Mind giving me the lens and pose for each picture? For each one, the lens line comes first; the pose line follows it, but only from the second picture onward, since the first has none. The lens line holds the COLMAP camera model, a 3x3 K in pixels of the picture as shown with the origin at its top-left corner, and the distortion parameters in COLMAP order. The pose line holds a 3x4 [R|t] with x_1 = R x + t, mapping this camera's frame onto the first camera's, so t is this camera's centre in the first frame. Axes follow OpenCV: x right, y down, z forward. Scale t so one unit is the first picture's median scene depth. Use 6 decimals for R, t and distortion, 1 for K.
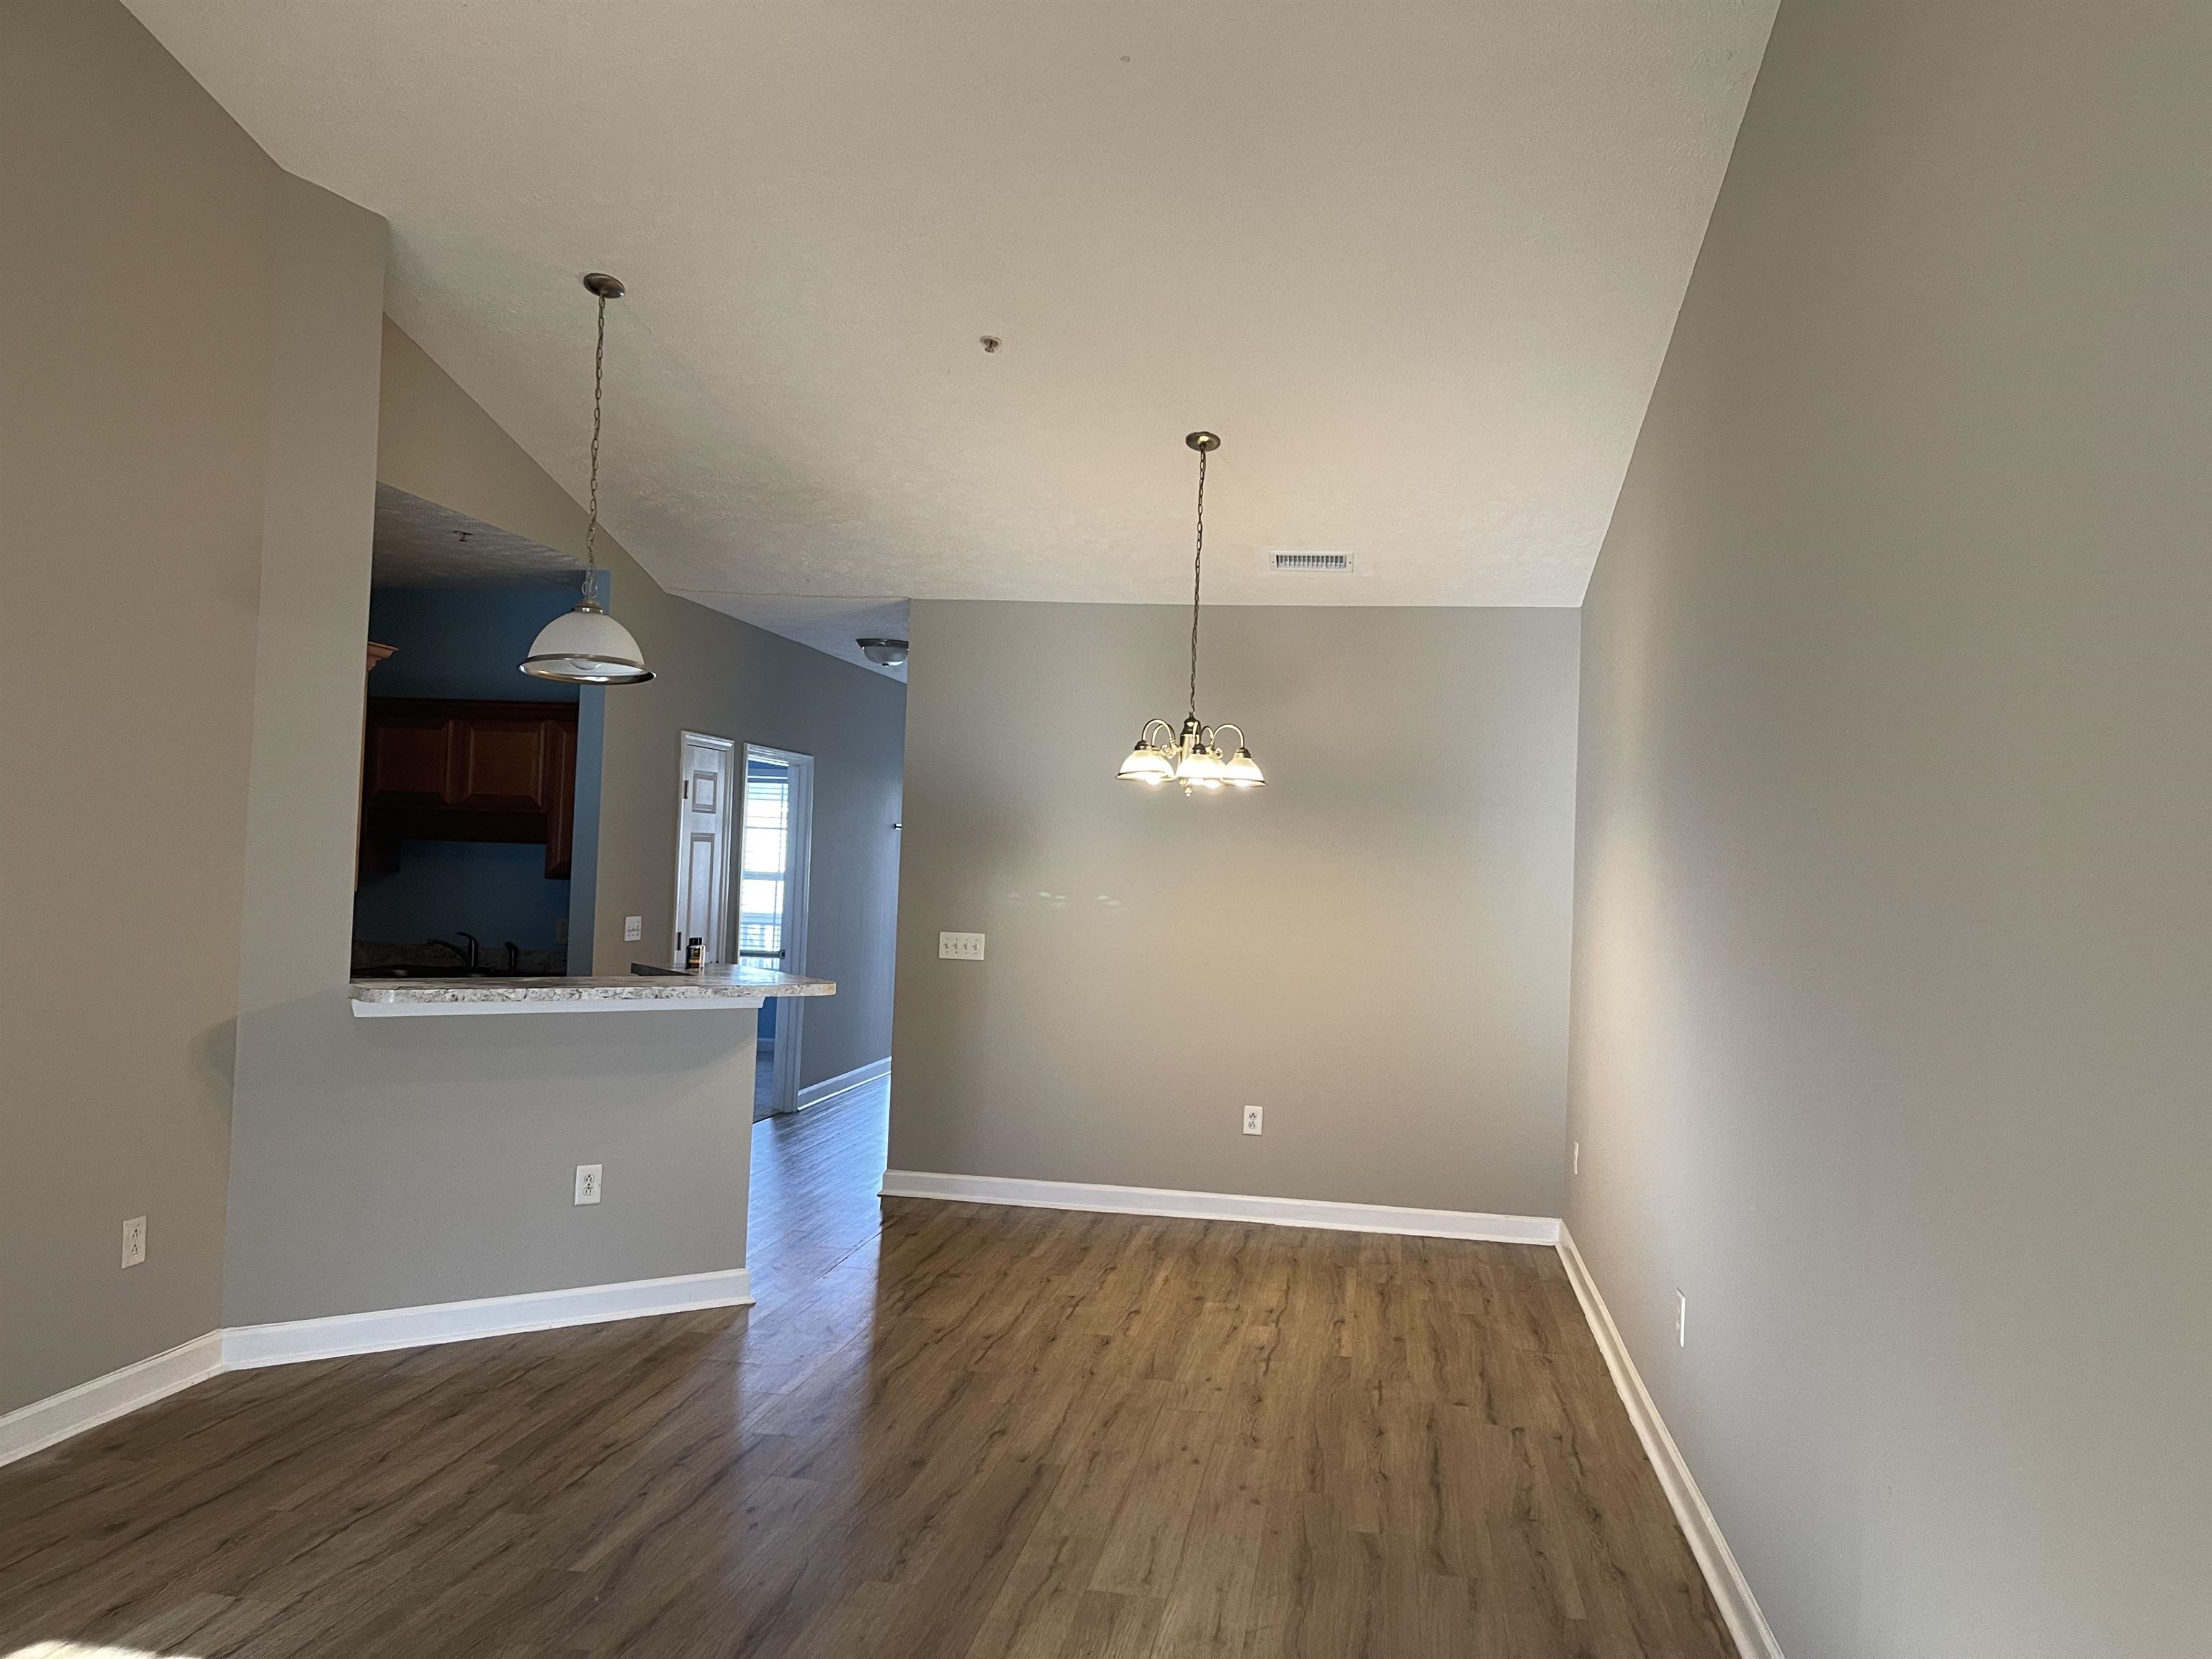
lens RADIAL K [[1732.6, 0, 1156.4], [0, 1732.6, 831.2], [0, 0, 1]] dist [0.022400, -0.002166]
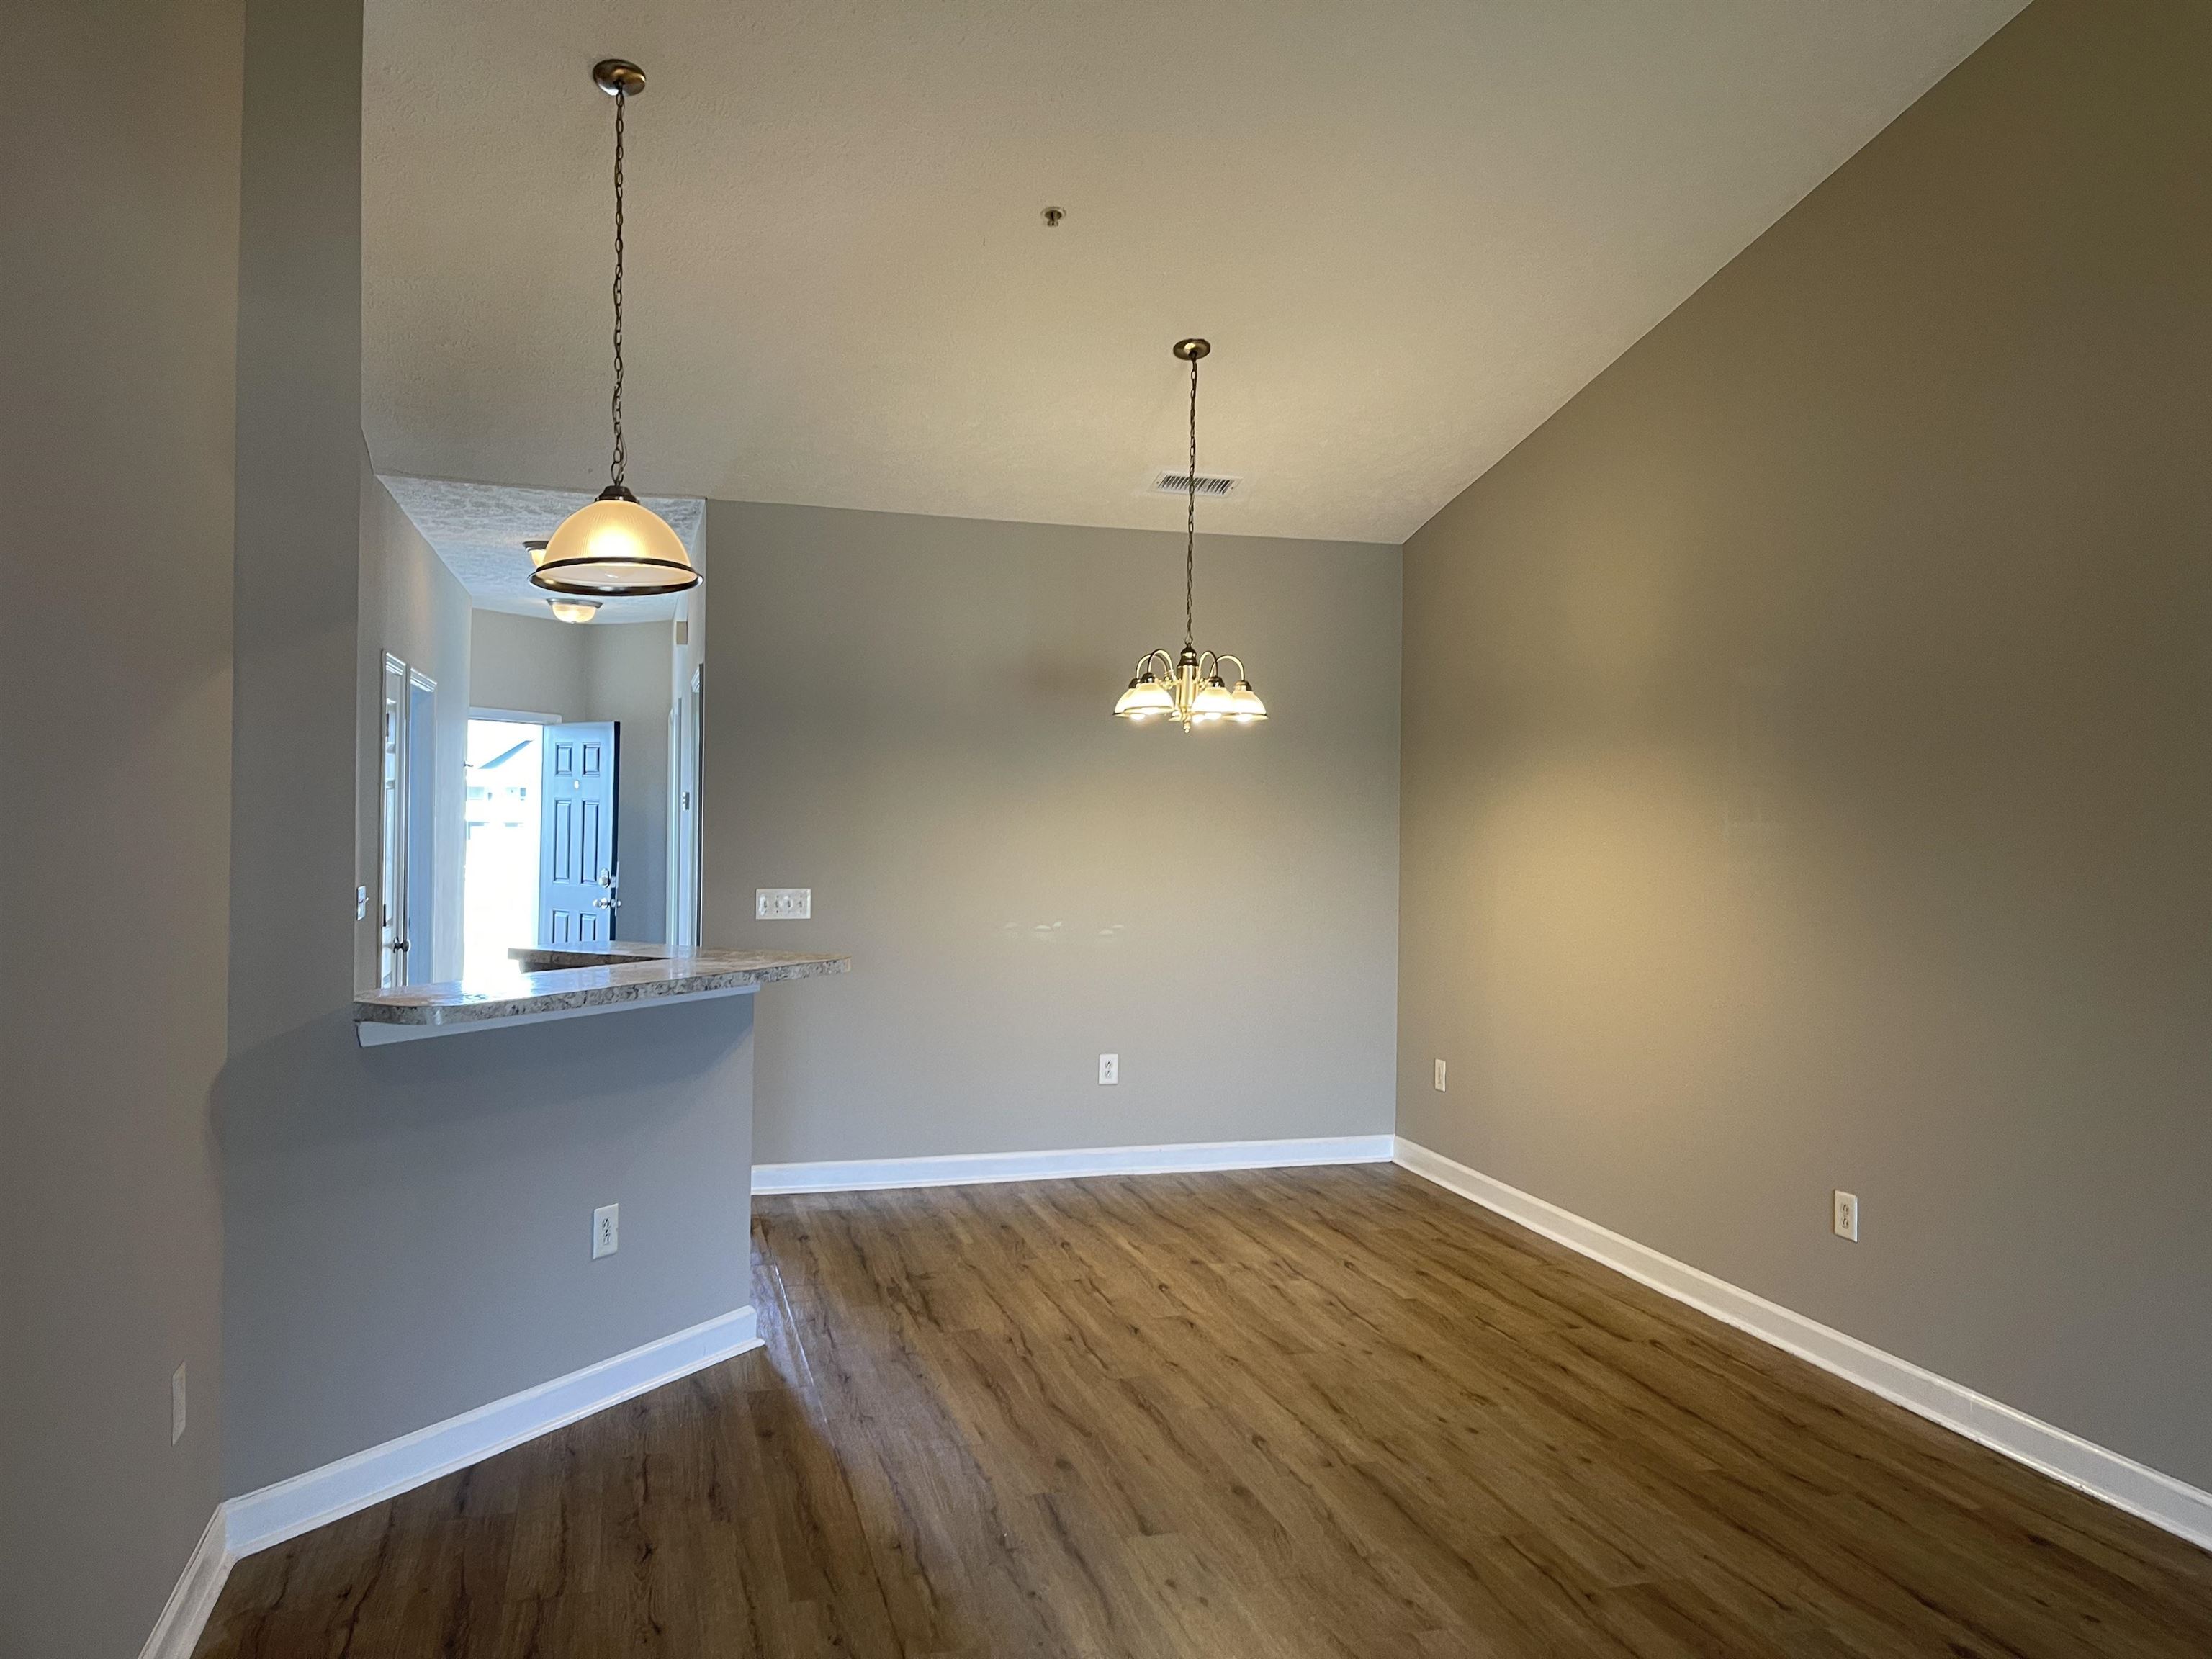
lens RADIAL K [[1713.1, 0, 1157.2], [0, 1713.1, 816.5], [0, 0, 1]] dist [0.017970, -0.003724]
pose [[0.900011, -0.031761, 0.434709, -0.449146], [0.015952, 0.999074, 0.039968, -0.013311], [-0.435576, -0.029037, 0.899683, 0.197217]]
